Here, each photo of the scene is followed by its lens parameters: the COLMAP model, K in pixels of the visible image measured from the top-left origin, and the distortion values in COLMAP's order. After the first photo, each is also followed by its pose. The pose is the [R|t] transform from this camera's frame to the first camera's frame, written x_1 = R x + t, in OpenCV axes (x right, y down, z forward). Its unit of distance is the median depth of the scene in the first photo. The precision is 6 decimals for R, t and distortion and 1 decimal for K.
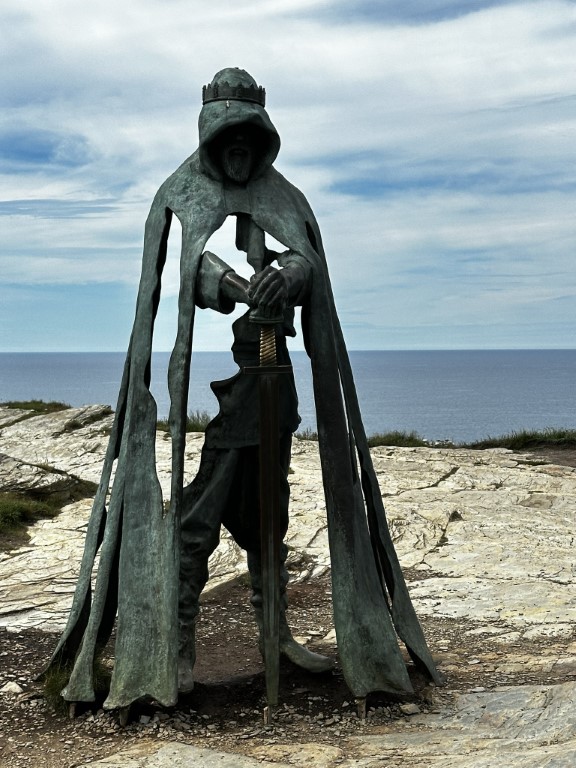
lens RADIAL K [[1420.2, 0, 284.4], [0, 1420.2, 392.4], [0, 0, 1]] dist [0.148760, 0.000000]
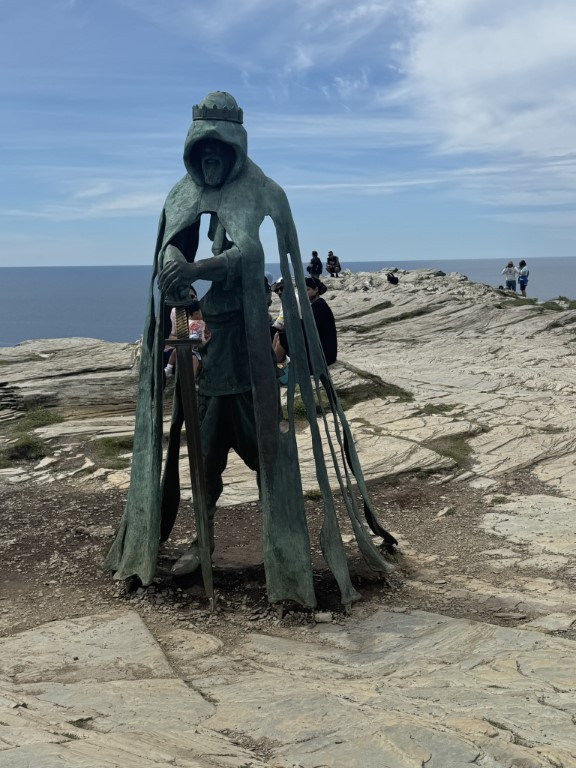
lens RADIAL K [[934.2, 0, 303.2], [0, 934.2, 386.7], [0, 0, 1]] dist [0.130475, 0.000000]
pose [[0.852355, 0.061464, -0.519340, 0.482767], [-0.005458, 0.994061, 0.108690, -0.063200], [0.522936, -0.089808, 0.847628, 0.327890]]
